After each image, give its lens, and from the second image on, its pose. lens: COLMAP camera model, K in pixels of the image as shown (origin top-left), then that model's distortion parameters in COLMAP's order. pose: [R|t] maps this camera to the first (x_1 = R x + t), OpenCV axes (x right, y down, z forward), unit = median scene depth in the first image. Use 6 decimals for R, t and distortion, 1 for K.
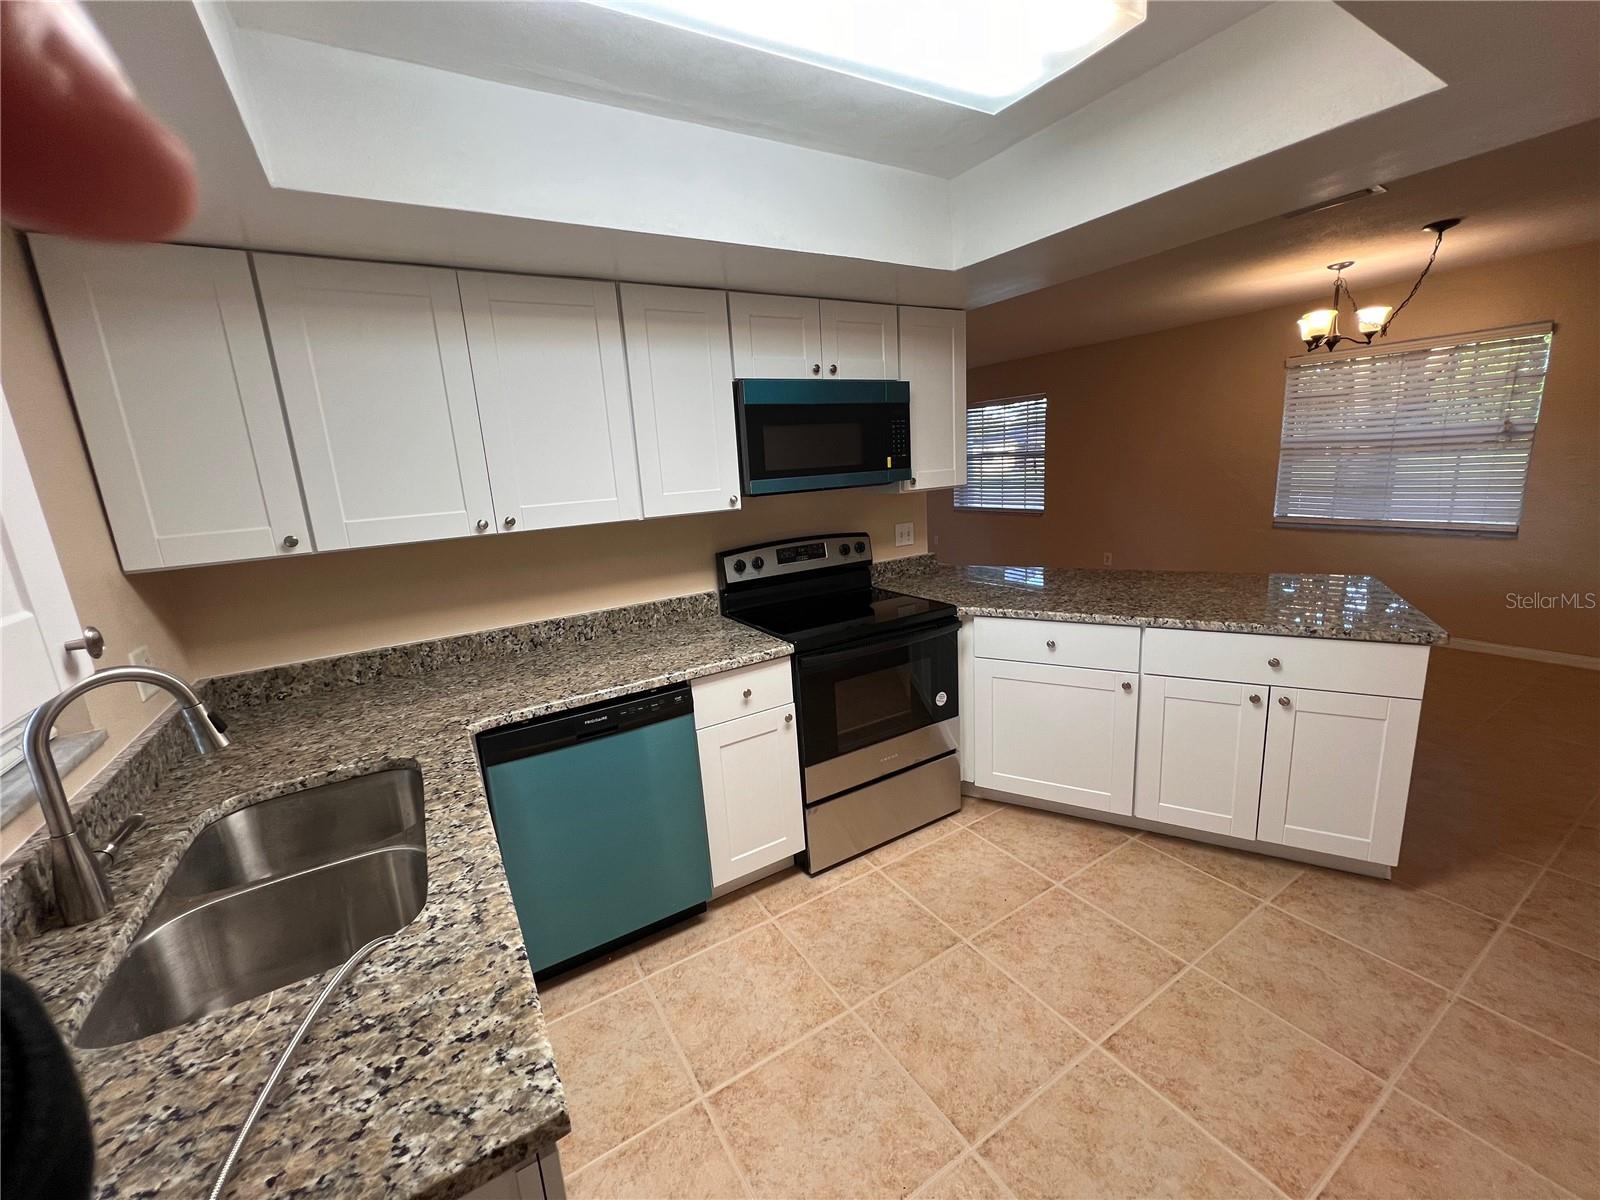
lens RADIAL K [[636.6, 0, 800.5], [0, 636.6, 595.6], [0, 0, 1]] dist [0.000396, -0.000643]
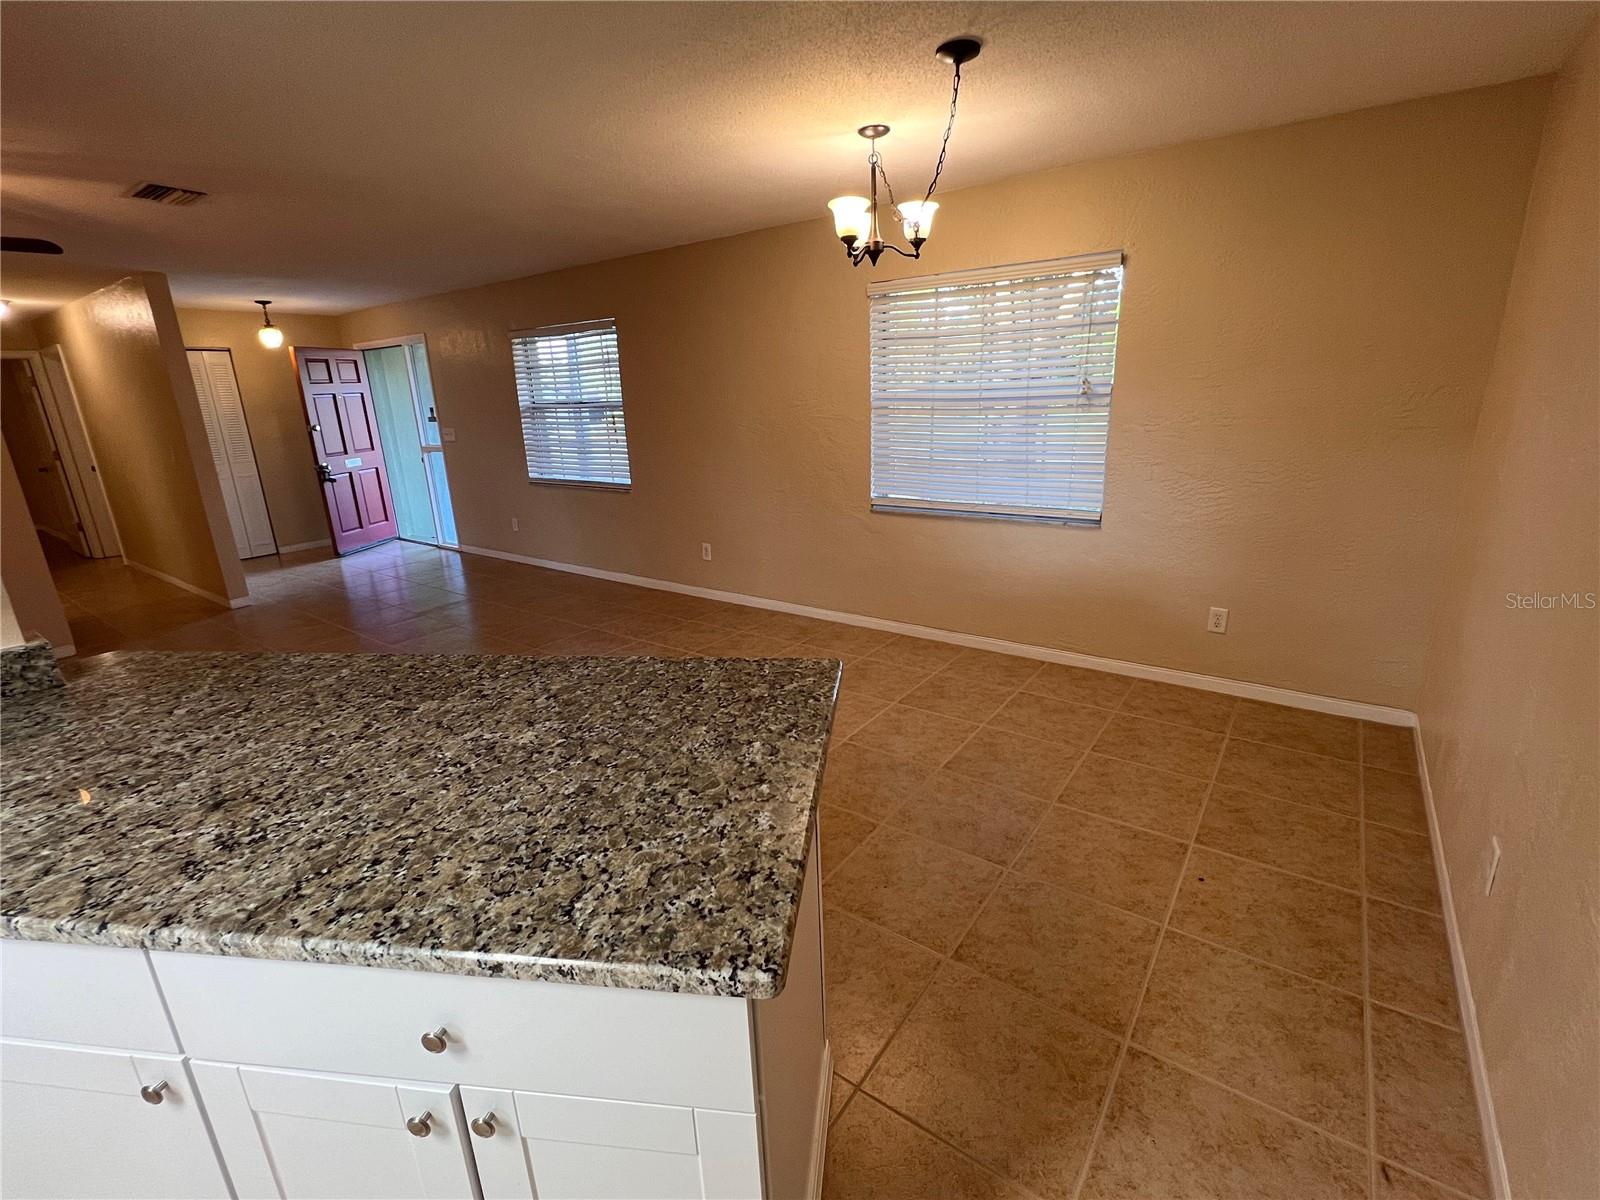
lens RADIAL K [[721.5, 0, 794.1], [0, 721.5, 598.5], [0, 0, 1]] dist [0.000738, -0.000305]
pose [[0.925581, -0.078463, 0.370330, 0.655550], [0.058697, 0.996199, 0.064364, -0.127746], [-0.373972, -0.037837, 0.926668, 0.458626]]
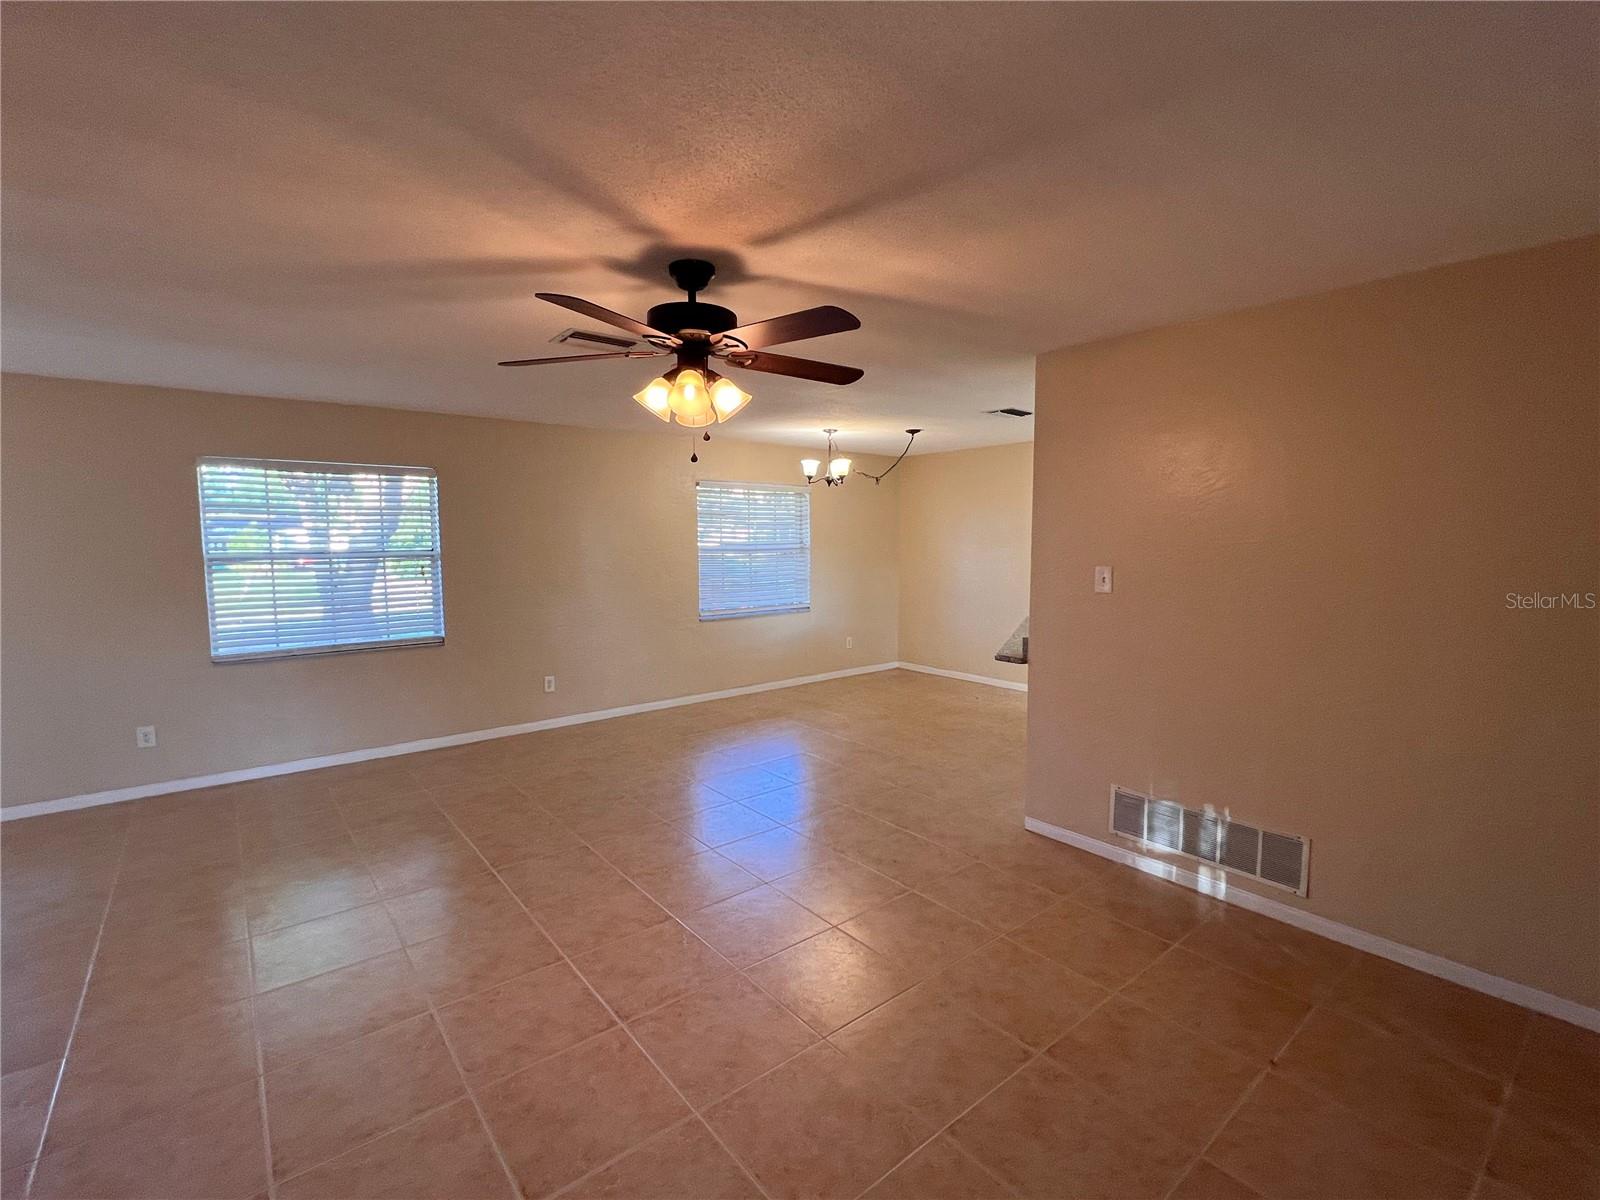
lens RADIAL K [[721.5, 0, 802.8], [0, 721.5, 601.9], [0, 0, 1]] dist [0.000738, -0.000305]
pose [[-0.137103, -0.022264, 0.990307, -1.155058], [0.224591, 0.973013, 0.052969, -0.336953], [-0.964760, 0.229676, -0.128403, 1.953302]]
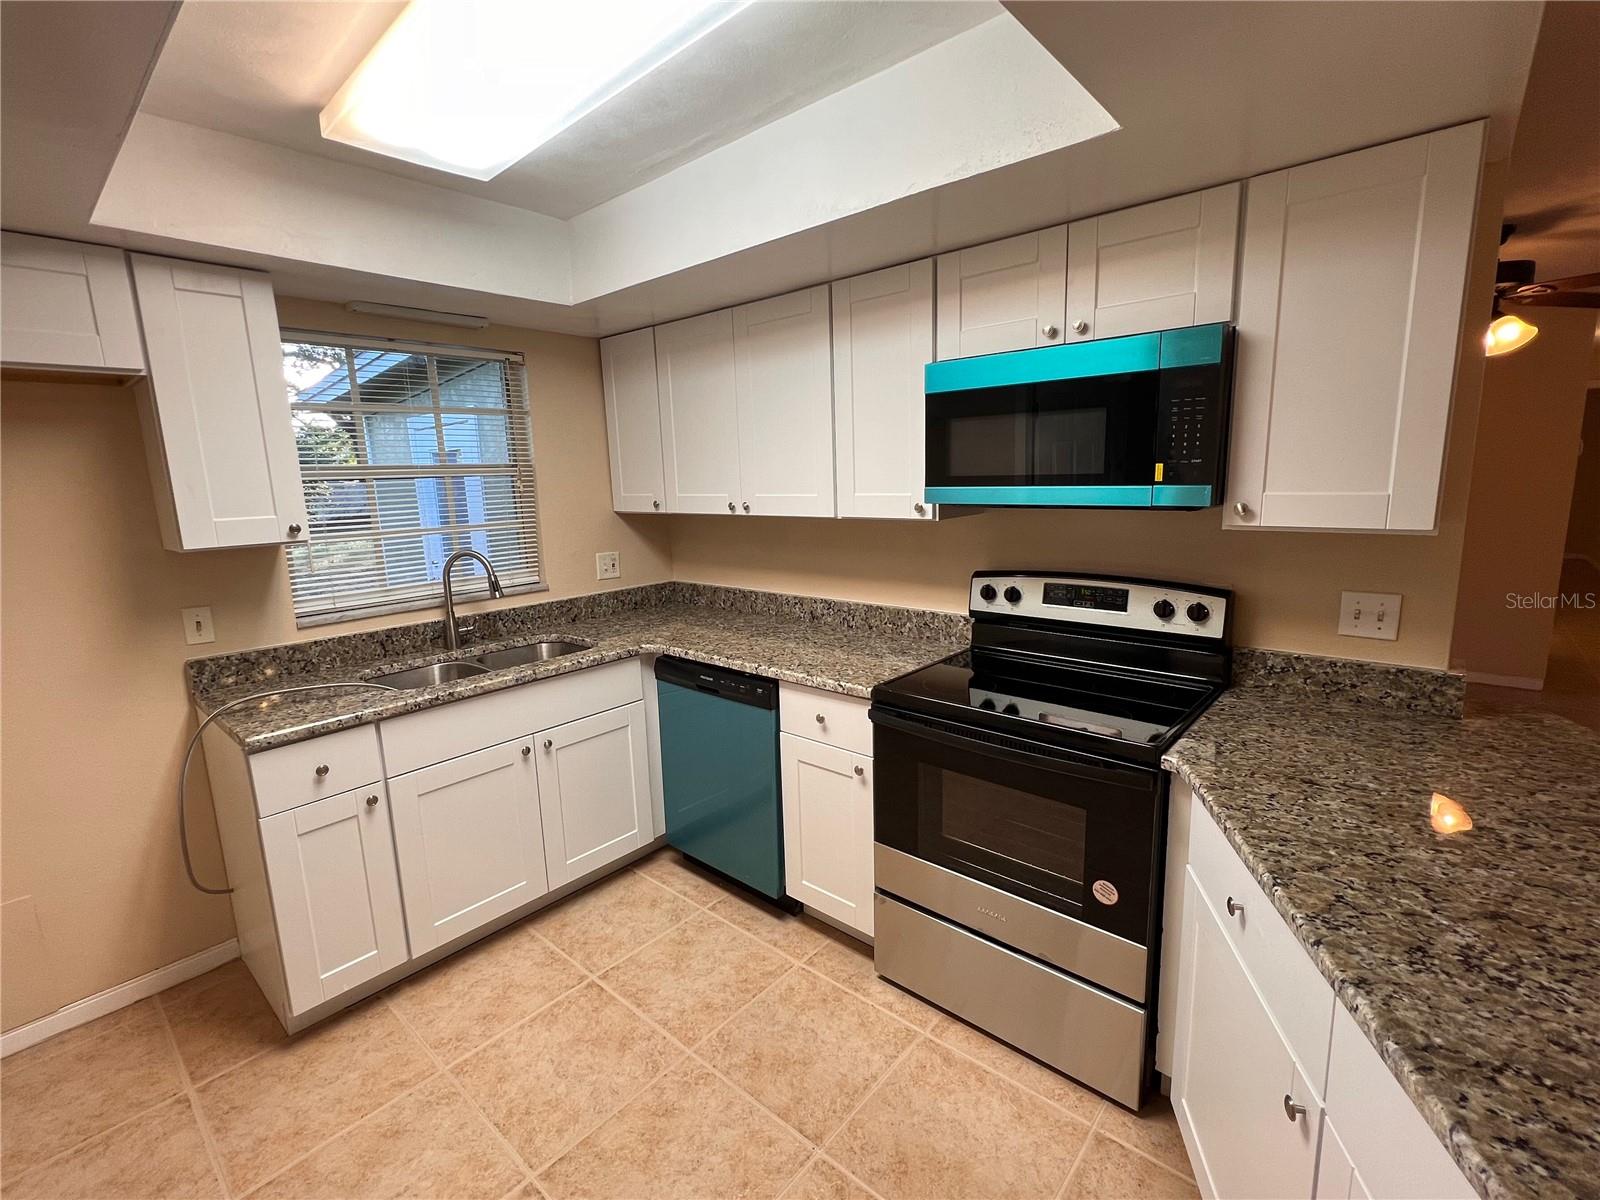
lens RADIAL K [[721.5, 0, 796.9], [0, 721.5, 598.1], [0, 0, 1]] dist [0.000738, -0.000305]
pose [[0.298216, 0.220017, -0.928795, 0.689988], [-0.186857, 0.967700, 0.169238, -0.152204], [0.936030, 0.123082, 0.329696, 0.503523]]
